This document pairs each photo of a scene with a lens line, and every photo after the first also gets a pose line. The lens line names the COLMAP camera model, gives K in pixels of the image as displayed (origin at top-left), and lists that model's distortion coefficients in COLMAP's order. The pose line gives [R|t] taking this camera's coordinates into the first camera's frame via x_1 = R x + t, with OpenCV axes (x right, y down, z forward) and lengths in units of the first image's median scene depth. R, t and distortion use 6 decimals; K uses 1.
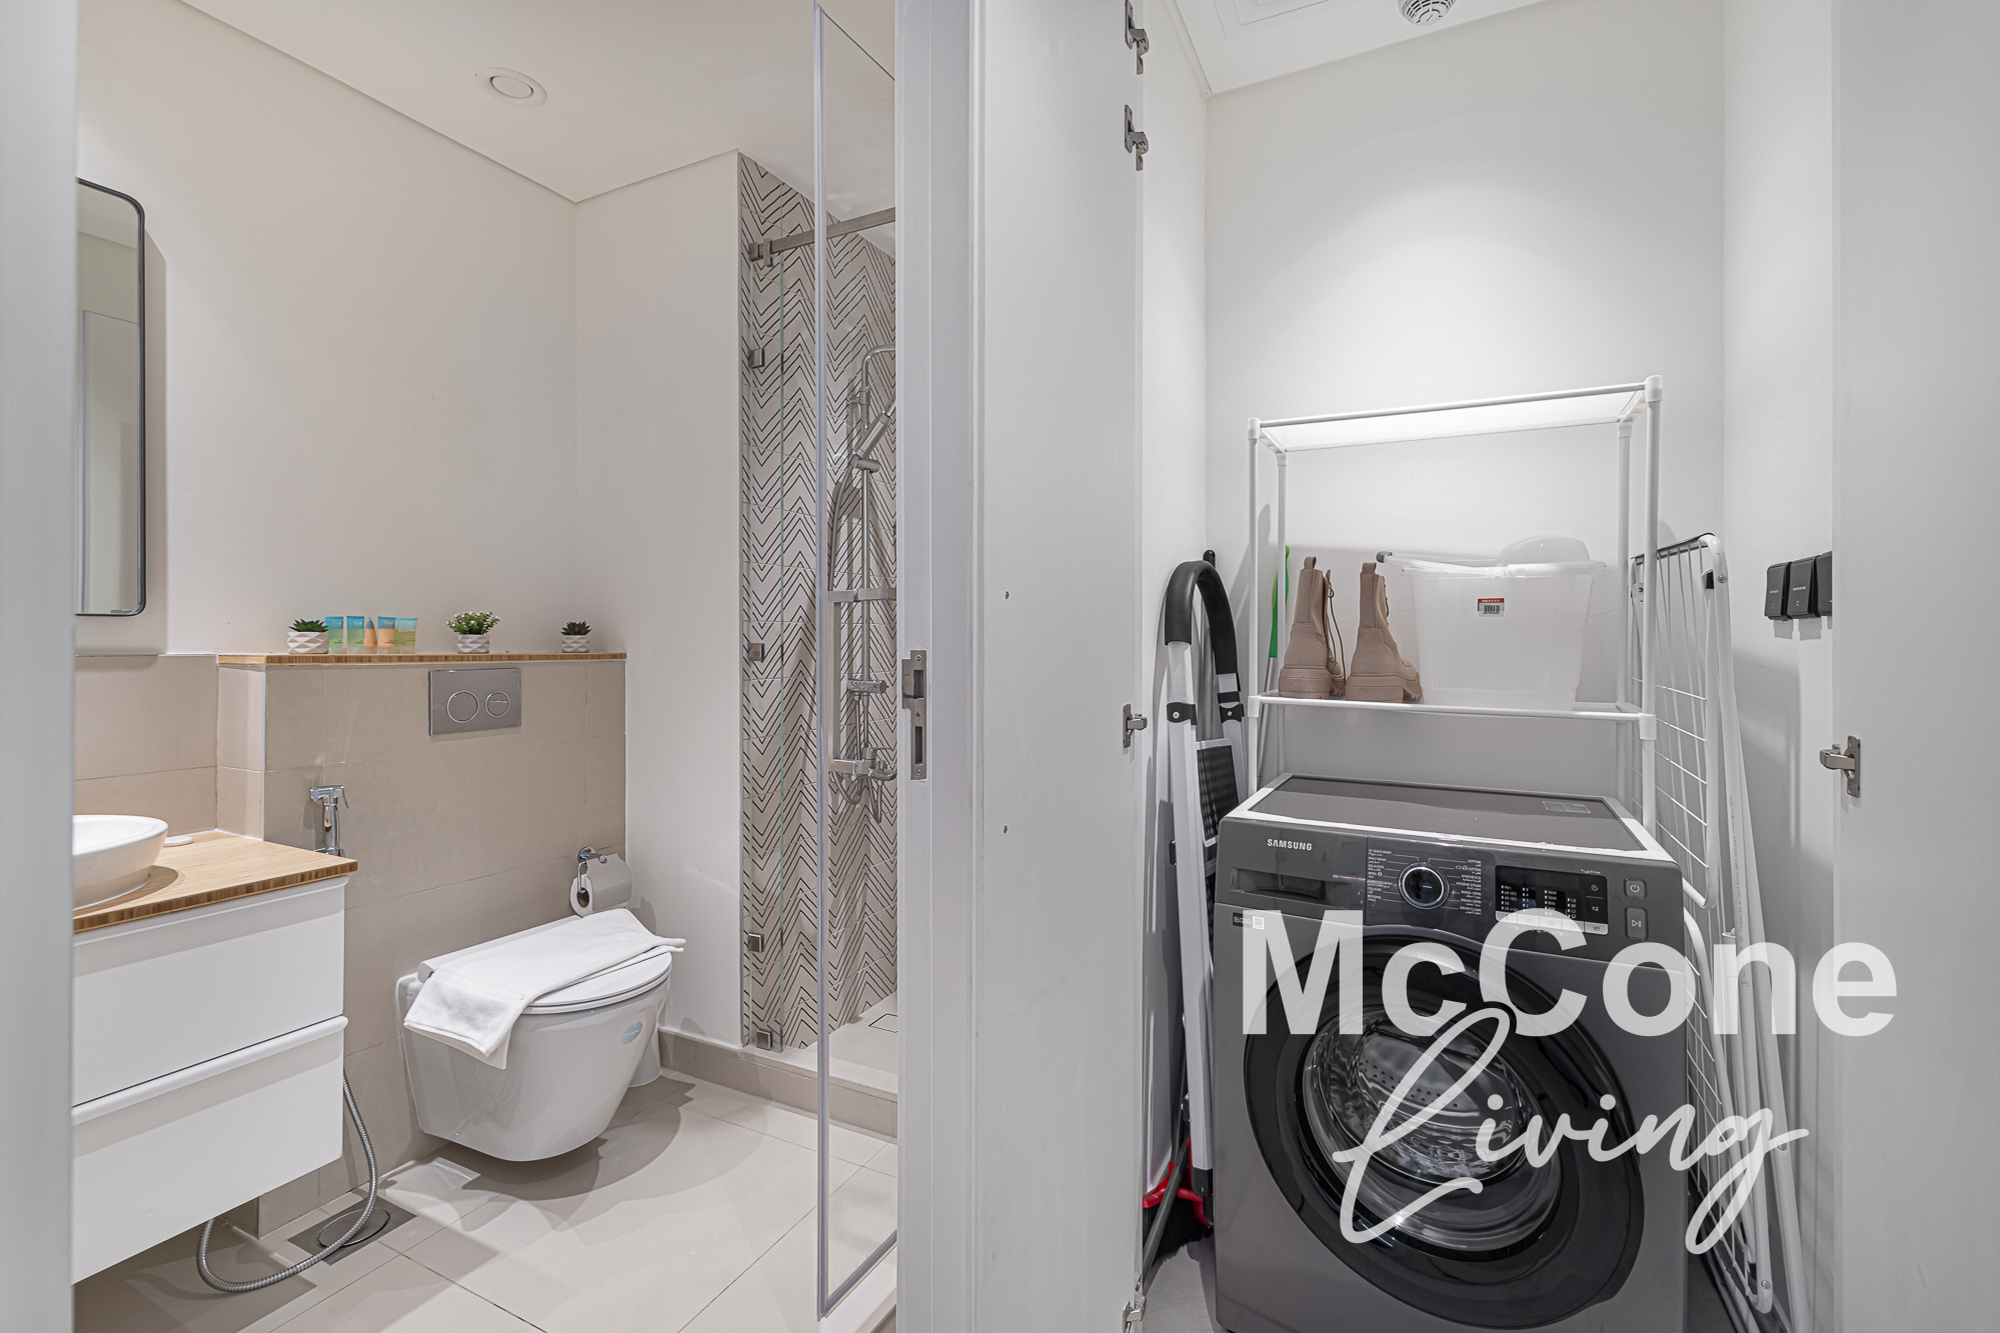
lens RADIAL K [[859.9, 0, 1001.7], [0, 859.9, 643.1], [0, 0, 1]] dist [-0.001251, -0.001794]
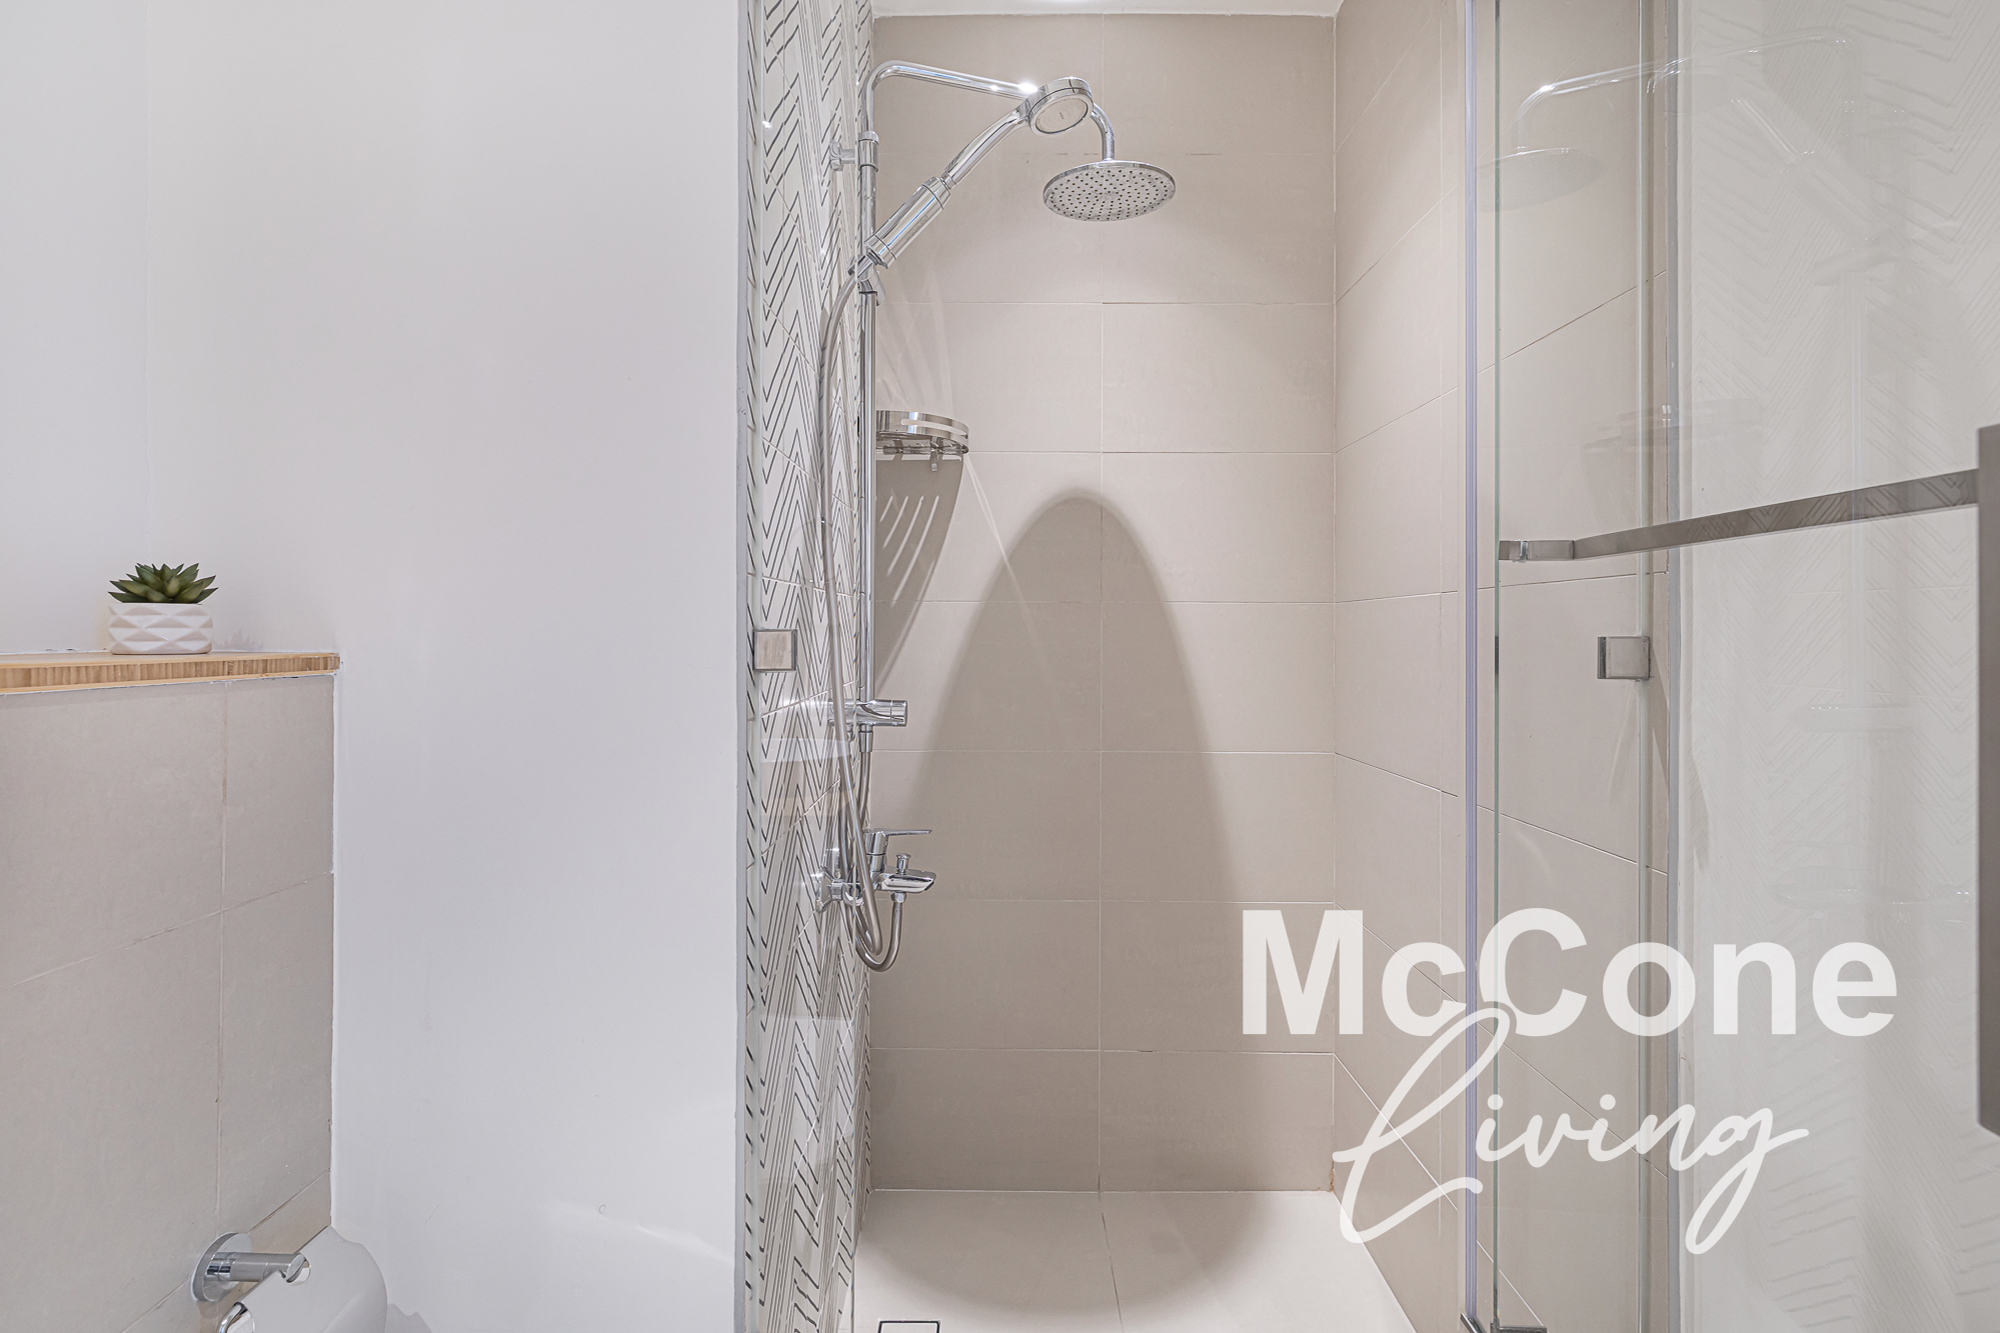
lens RADIAL K [[859.9, 0, 1024.6], [0, 859.9, 627.8], [0, 0, 1]] dist [-0.001251, -0.001794]
pose [[0.895441, 0.000315, 0.445179, -0.361296], [0.000293, 0.999999, -0.001298, 0.000673], [-0.445179, 0.001293, 0.895441, 0.581558]]
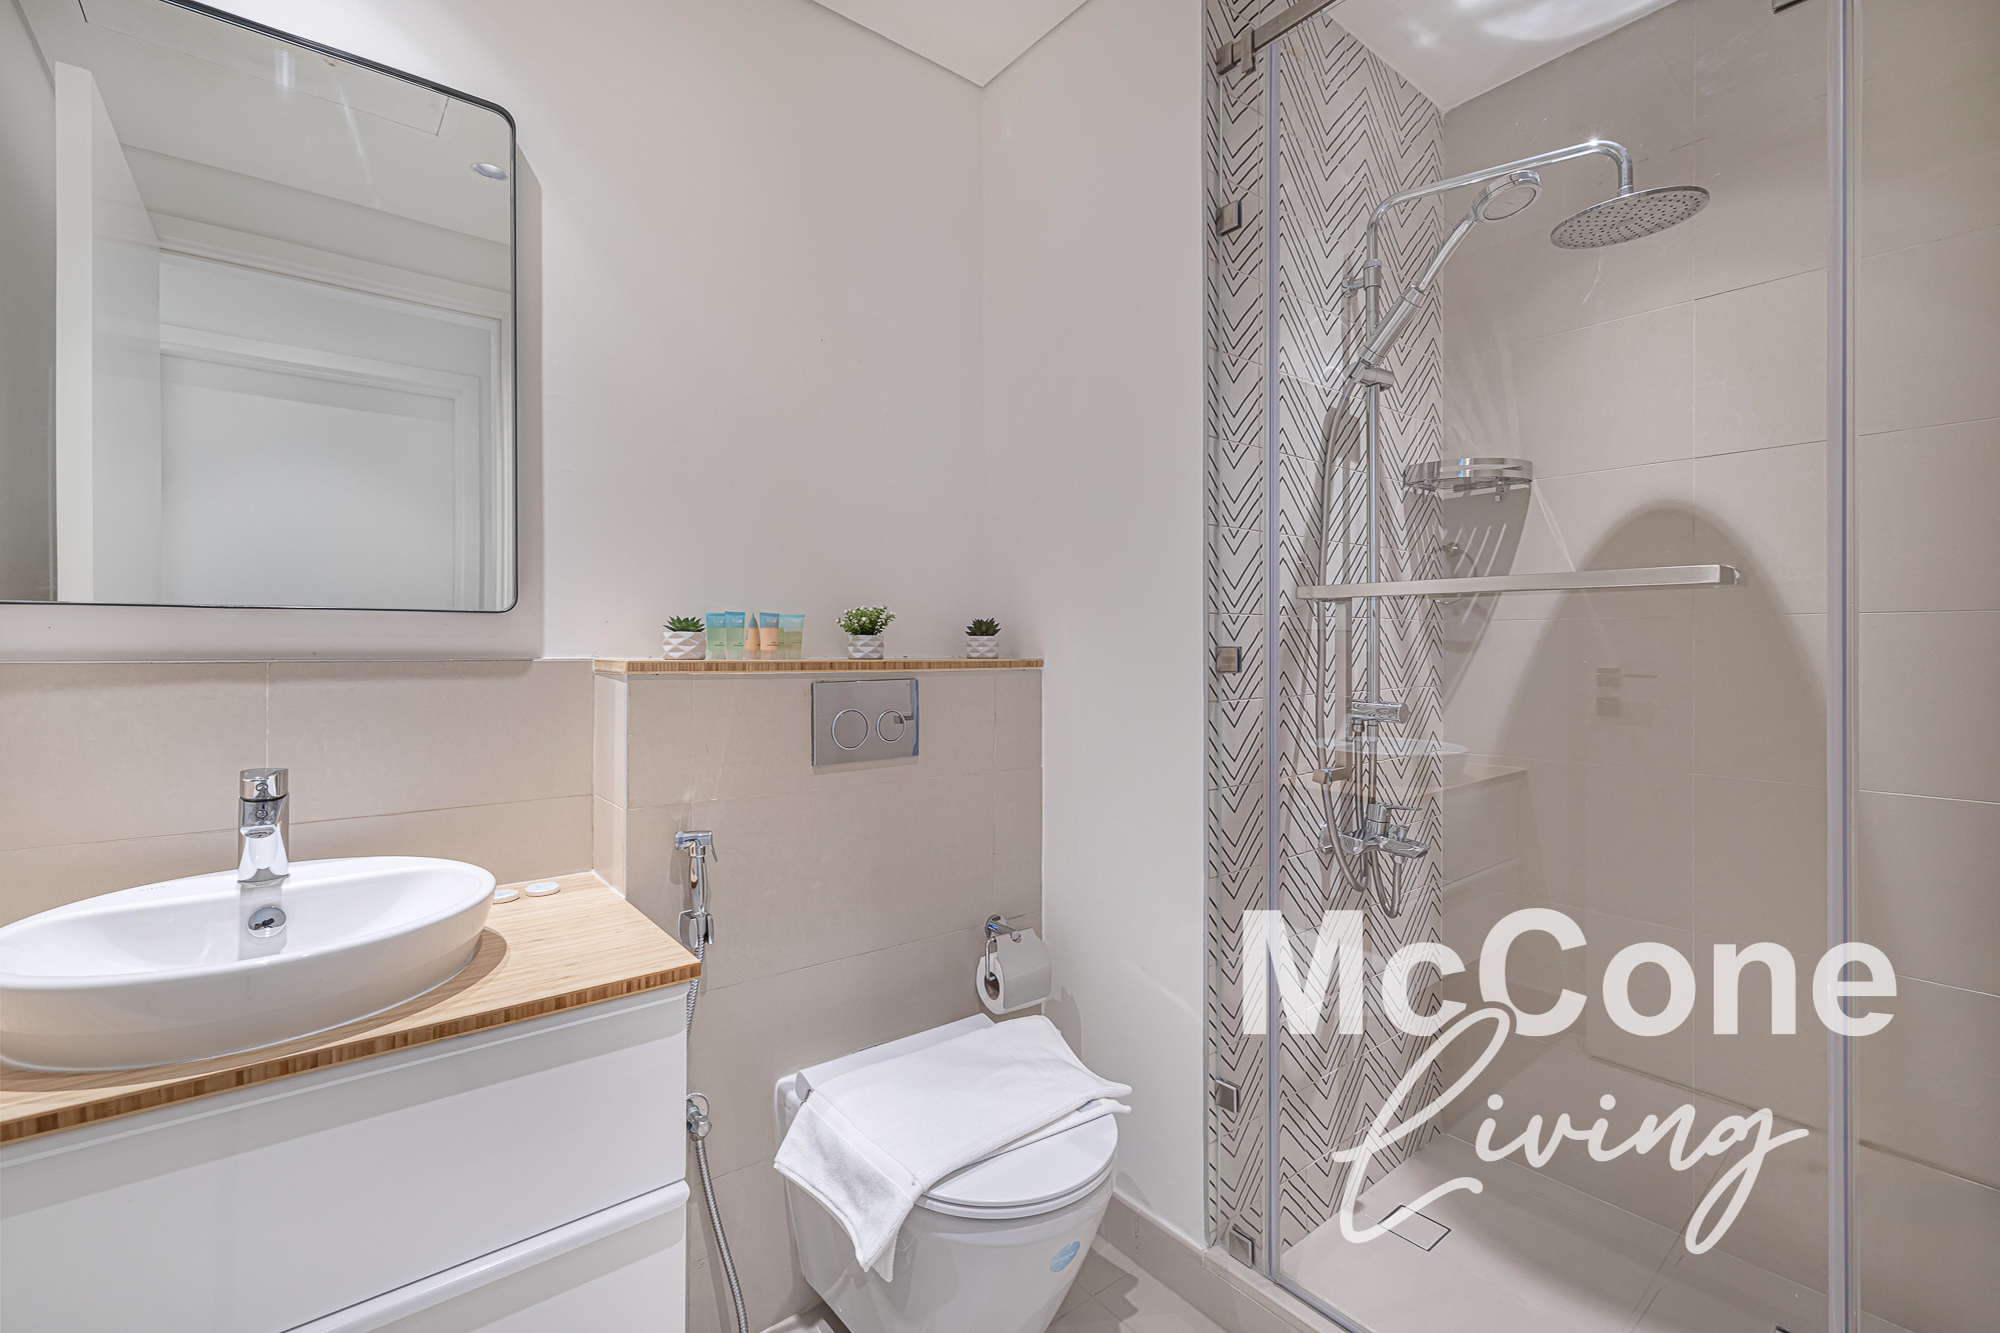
lens RADIAL K [[859.9, 0, 1000.2], [0, 859.9, 647.1], [0, 0, 1]] dist [-0.001251, -0.001794]
pose [[0.908211, -0.000974, -0.418511, -0.167178], [-0.000258, 0.999996, -0.002888, 0.002986], [0.418512, 0.002731, 0.908207, 0.322706]]
